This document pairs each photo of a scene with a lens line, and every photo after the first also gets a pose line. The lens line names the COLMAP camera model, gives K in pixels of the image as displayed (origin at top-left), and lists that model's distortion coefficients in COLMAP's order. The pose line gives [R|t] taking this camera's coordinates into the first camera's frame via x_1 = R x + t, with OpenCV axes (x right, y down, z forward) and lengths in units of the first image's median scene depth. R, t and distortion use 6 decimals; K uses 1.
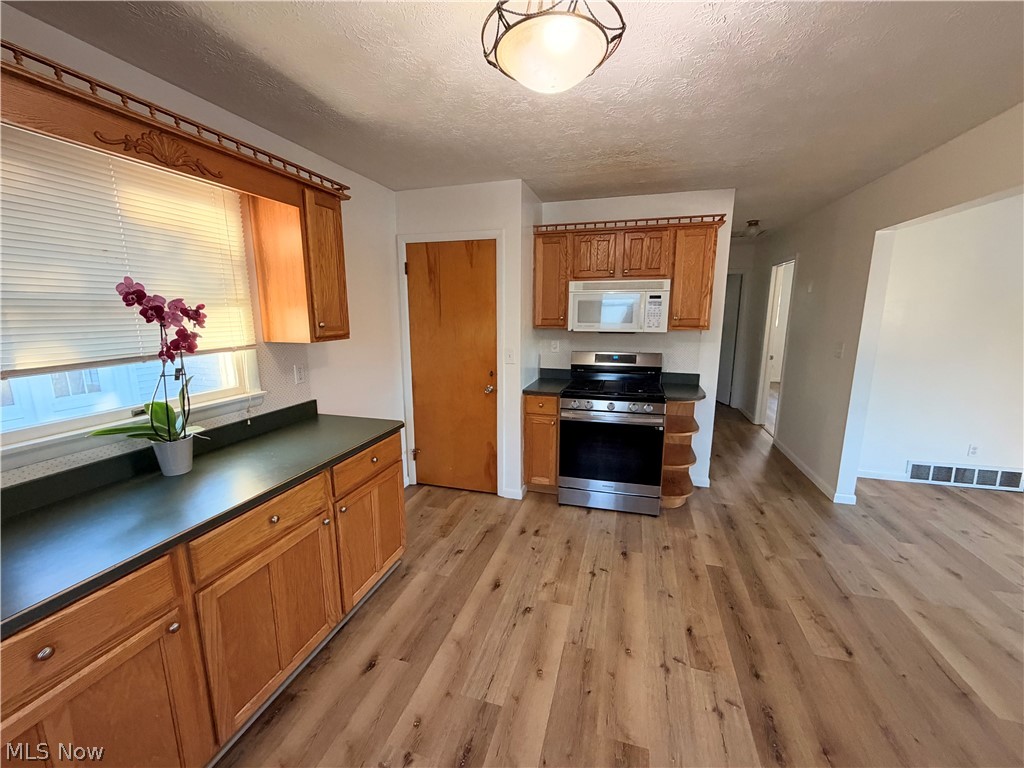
lens RADIAL K [[408.6, 0, 509.5], [0, 408.6, 382.6], [0, 0, 1]] dist [0.000412, 0.000482]
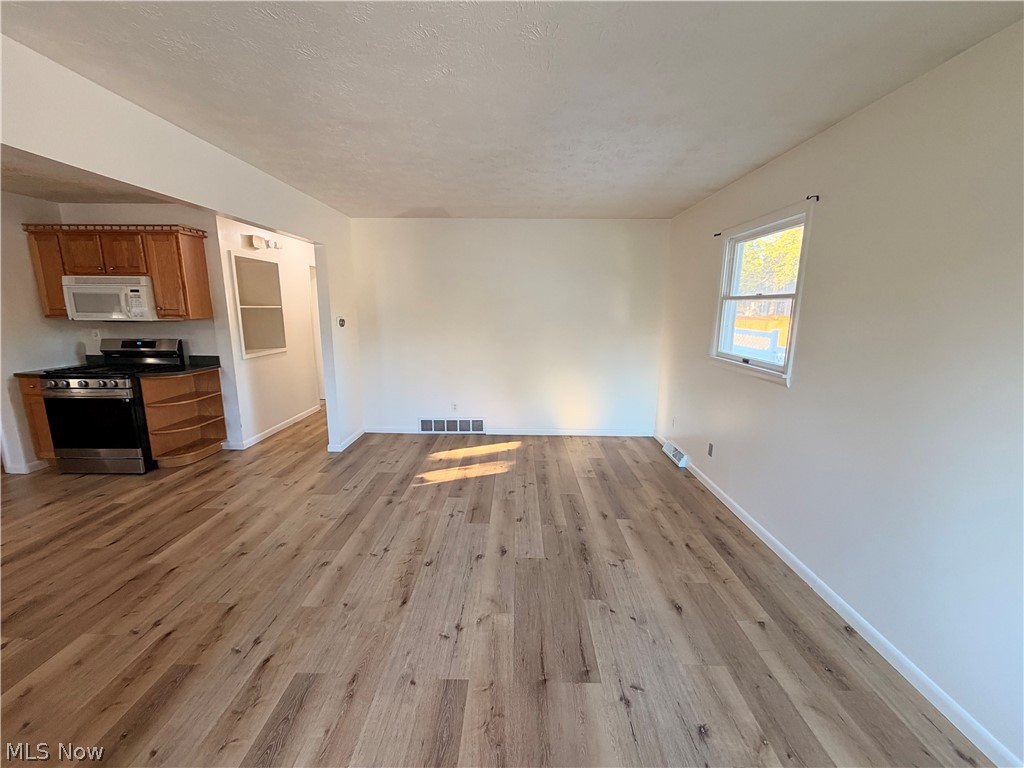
lens RADIAL K [[408.6, 0, 513.1], [0, 408.6, 381.3], [0, 0, 1]] dist [0.000412, 0.000482]
pose [[0.963491, -0.038734, 0.264925, 1.106053], [0.038169, 0.999245, 0.007283, 0.088174], [-0.265007, 0.003094, 0.964242, -0.445267]]
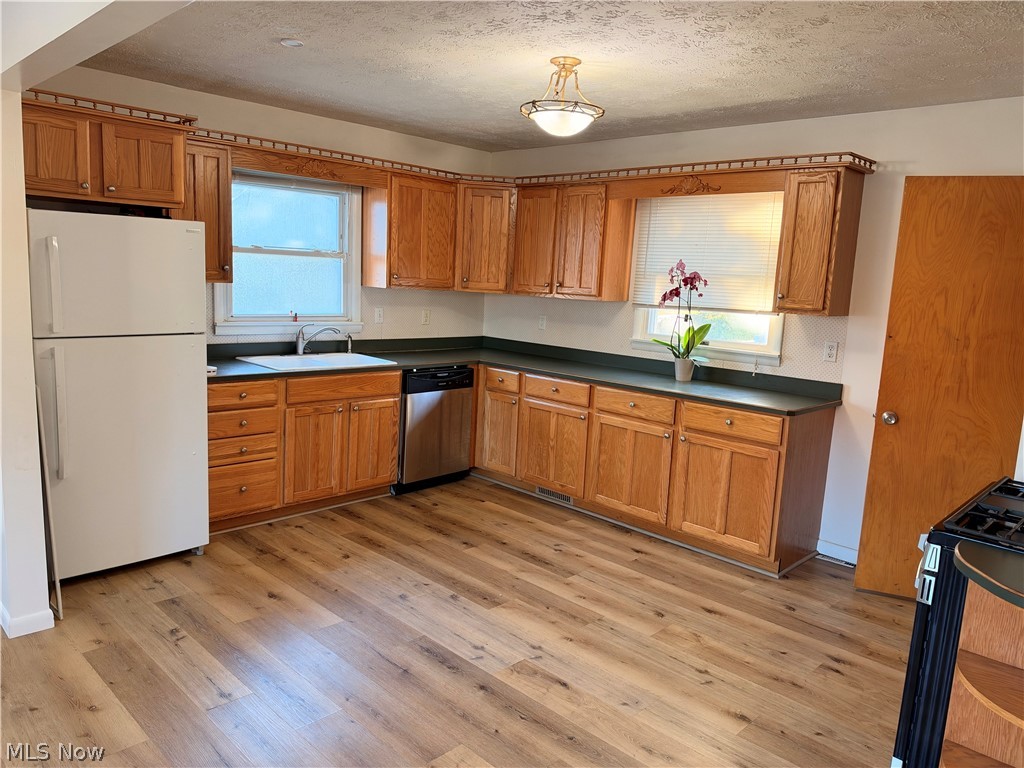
lens RADIAL K [[739.0, 0, 512.5], [0, 739.0, 386.5], [0, 0, 1]] dist [0.051879, -0.072358]
pose [[-0.463626, 0.111288, -0.879014, 1.084078], [-0.207457, 0.950868, 0.229806, -0.150742], [0.861401, 0.288902, -0.417760, 0.876859]]
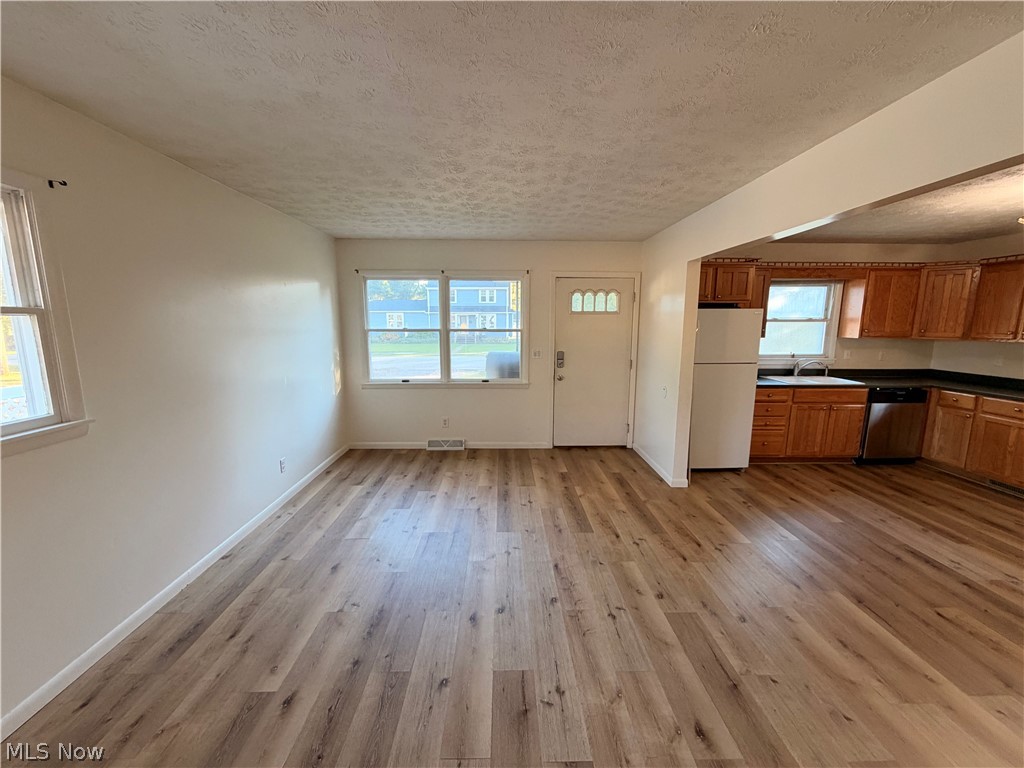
lens RADIAL K [[408.6, 0, 511.4], [0, 408.6, 379.4], [0, 0, 1]] dist [0.000412, 0.000482]
pose [[-0.953687, 0.042023, -0.297852, 1.429247], [-0.054398, 0.949772, 0.308177, -0.173710], [0.295842, 0.310107, -0.903499, 0.913448]]
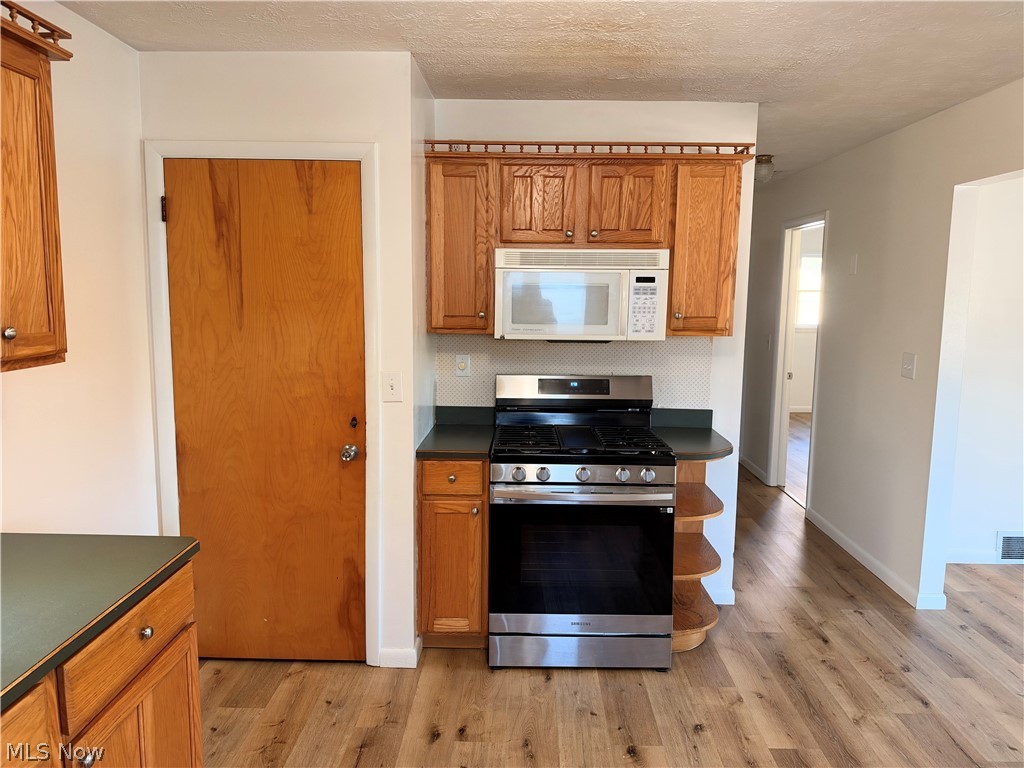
lens RADIAL K [[739.0, 0, 513.0], [0, 739.0, 385.3], [0, 0, 1]] dist [0.051879, -0.072358]
pose [[0.961857, -0.021737, 0.272687, -0.109860], [0.034793, 0.998463, -0.043136, -0.022915], [-0.271330, 0.050979, 0.961135, 0.061540]]
